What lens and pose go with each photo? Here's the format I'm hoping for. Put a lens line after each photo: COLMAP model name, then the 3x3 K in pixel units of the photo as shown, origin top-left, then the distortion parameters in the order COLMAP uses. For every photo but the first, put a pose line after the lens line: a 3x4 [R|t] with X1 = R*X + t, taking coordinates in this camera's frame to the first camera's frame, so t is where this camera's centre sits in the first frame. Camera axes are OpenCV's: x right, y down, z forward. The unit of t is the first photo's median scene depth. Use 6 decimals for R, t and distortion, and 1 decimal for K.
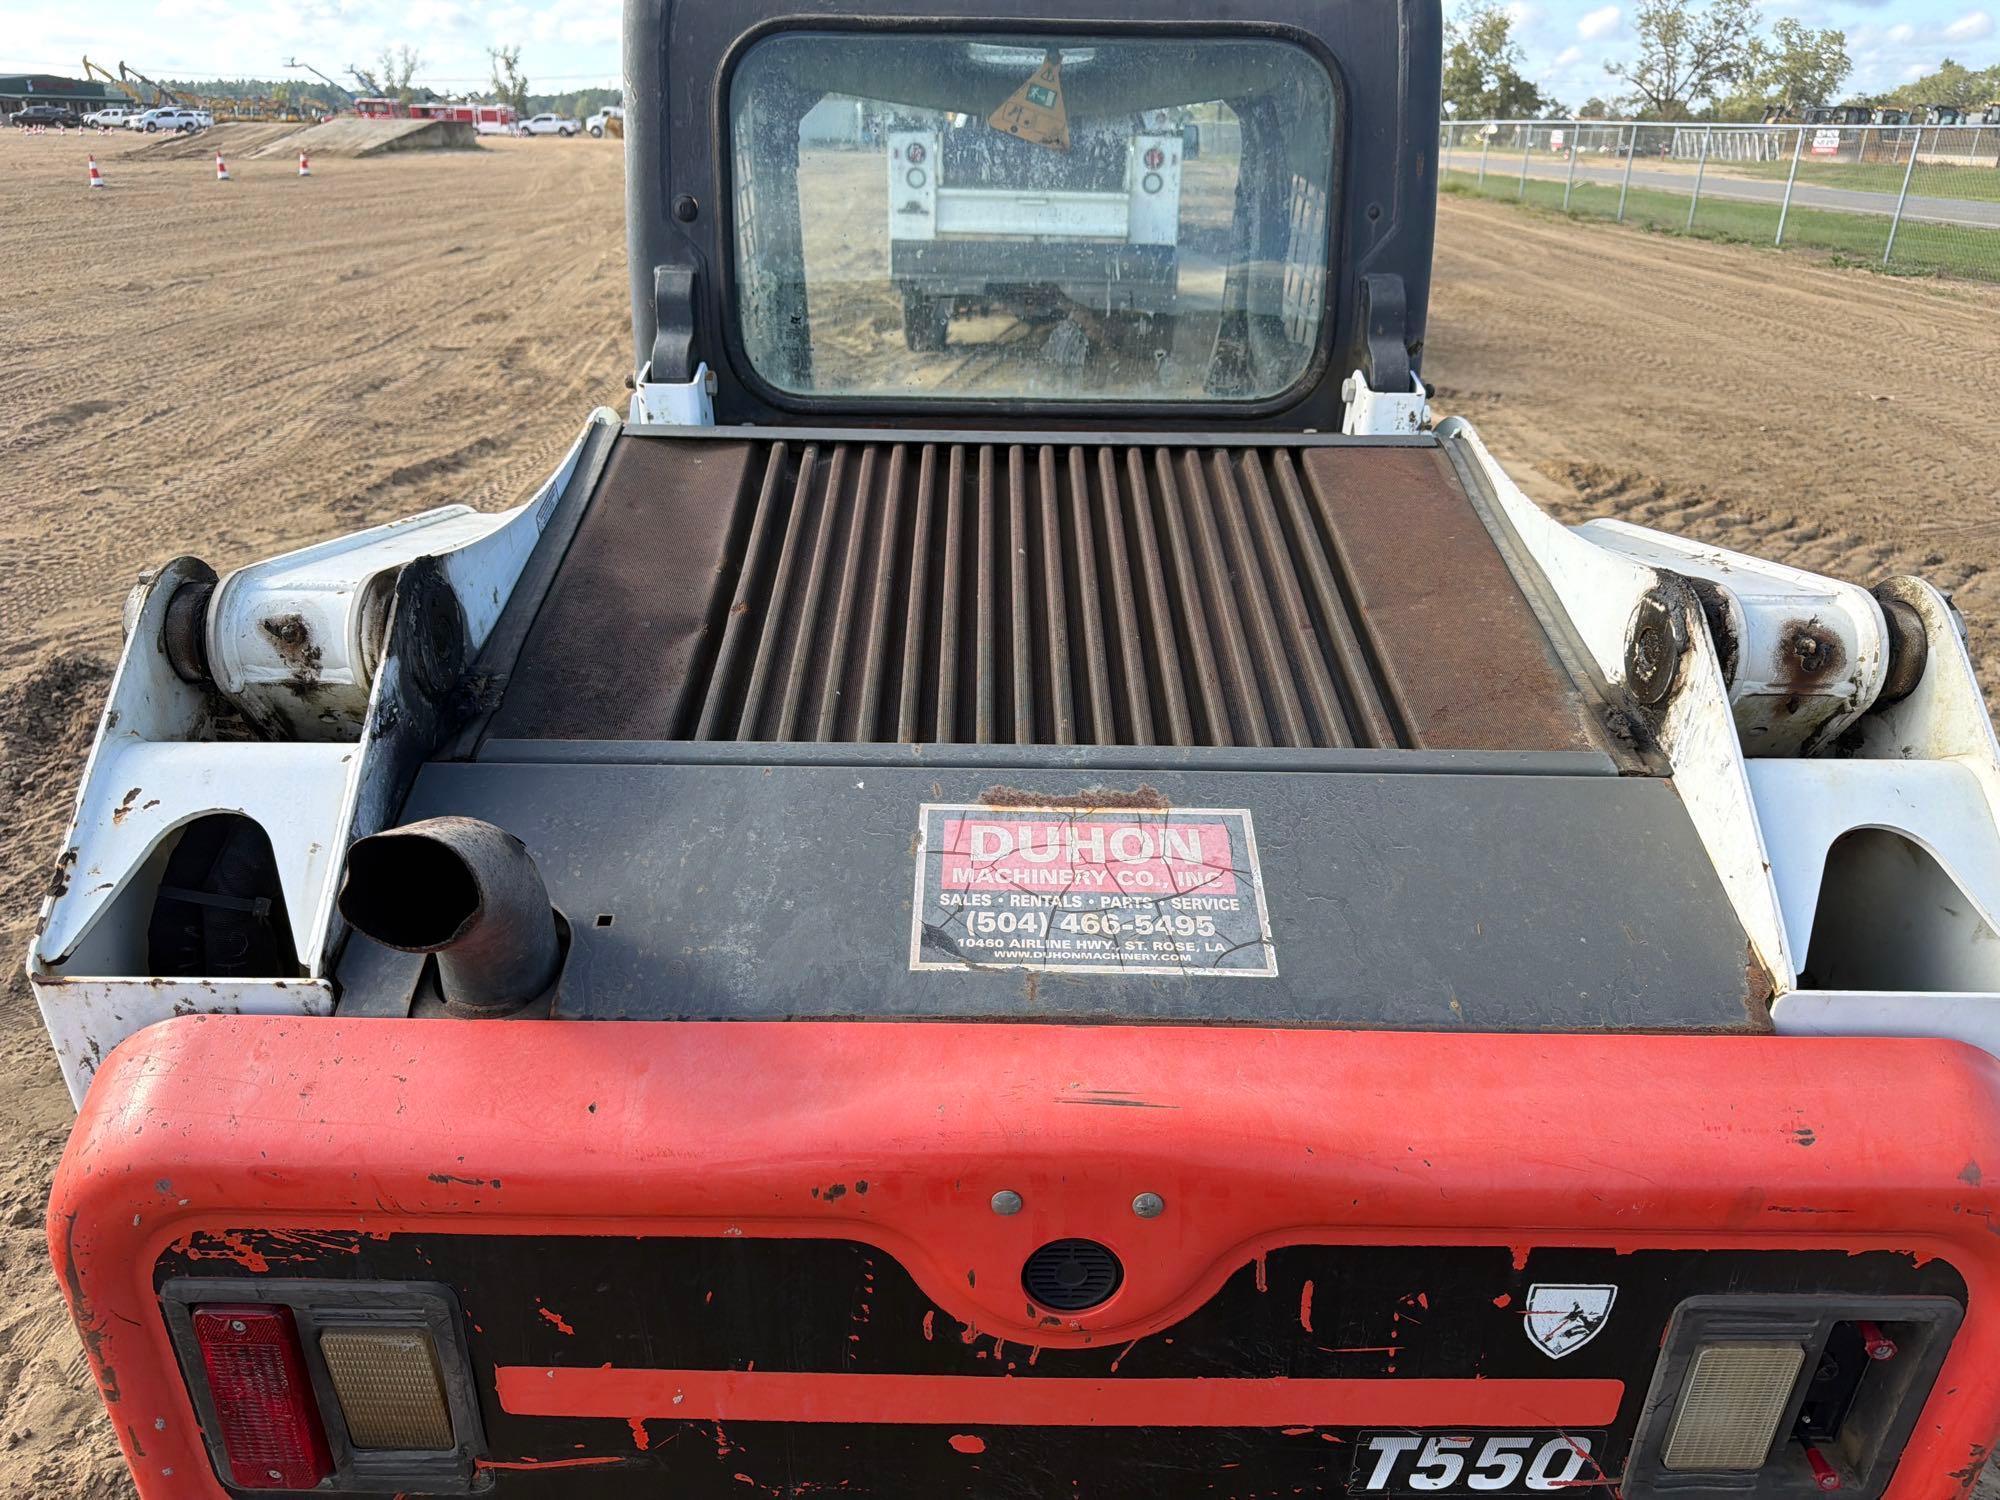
lens RADIAL K [[1451.4, 0, 1000.0], [0, 1451.4, 750.0], [0, 0, 1]] dist [0.006915, -0.013512]
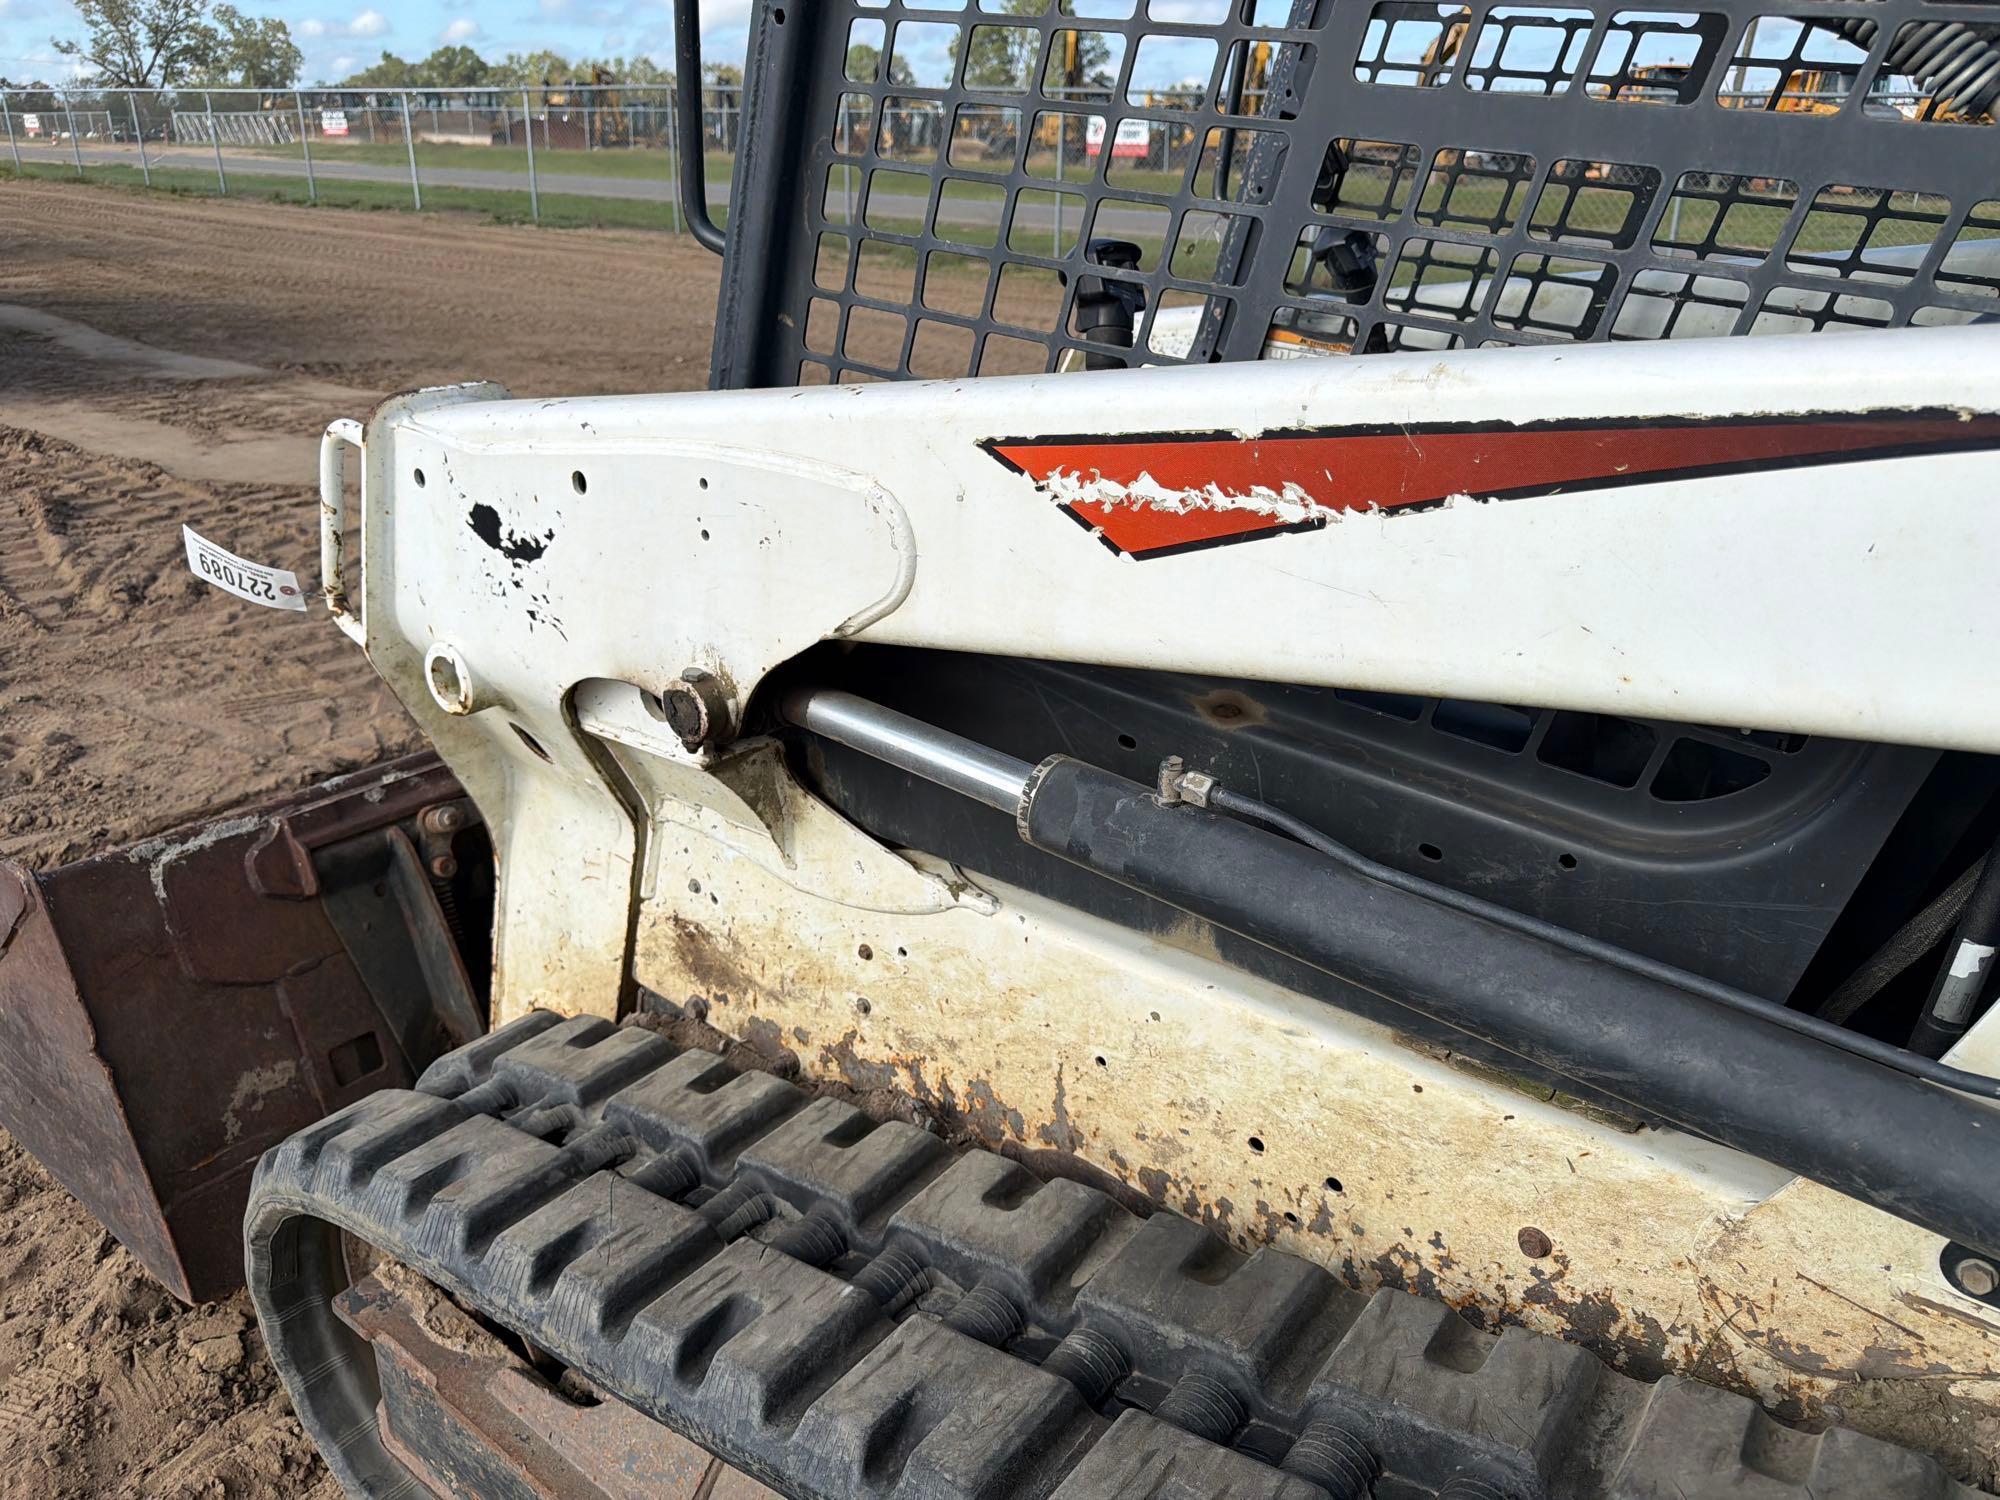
lens RADIAL K [[1451.4, 0, 1000.0], [0, 1451.4, 750.0], [0, 0, 1]] dist [0.006915, -0.013512]
pose [[0.611551, -0.309822, 0.728022, -0.132819], [0.306686, 0.941030, 0.142849, -0.041825], [-0.729349, 0.135915, 0.670505, 0.194998]]
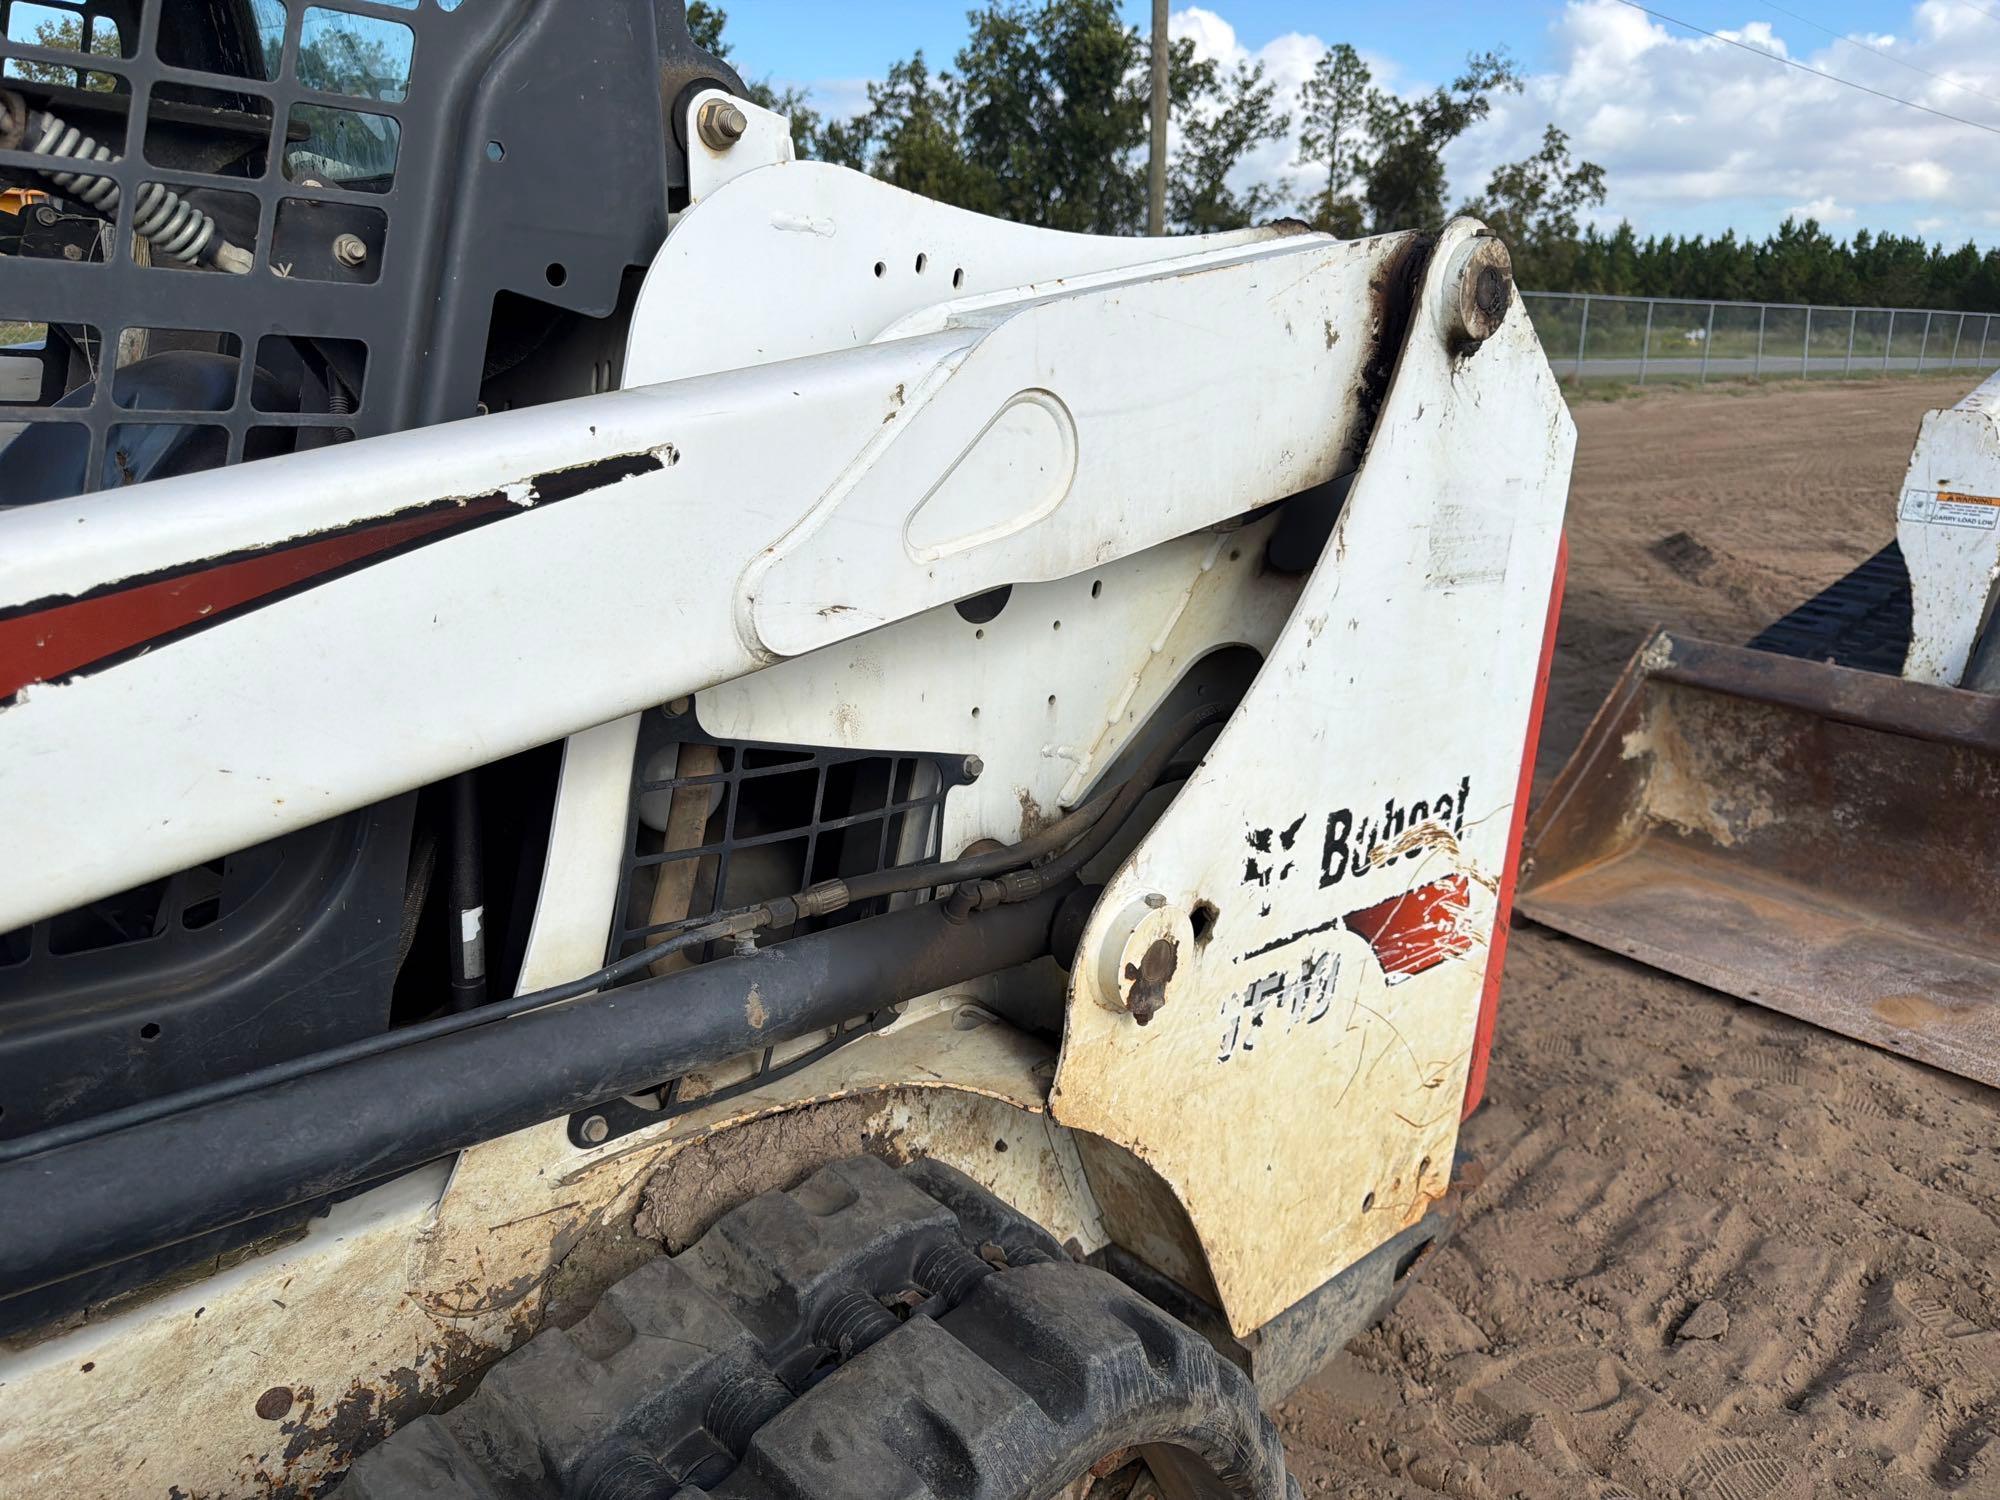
lens RADIAL K [[1429.2, 0, 1018.3], [0, 1429.2, 746.4], [0, 0, 1]] dist [-0.005122, -0.001654]
pose [[-0.685096, -0.243988, 0.686378, -0.136521], [0.265431, 0.793851, 0.547126, -0.062159], [-0.678373, 0.557020, -0.479102, 0.237935]]
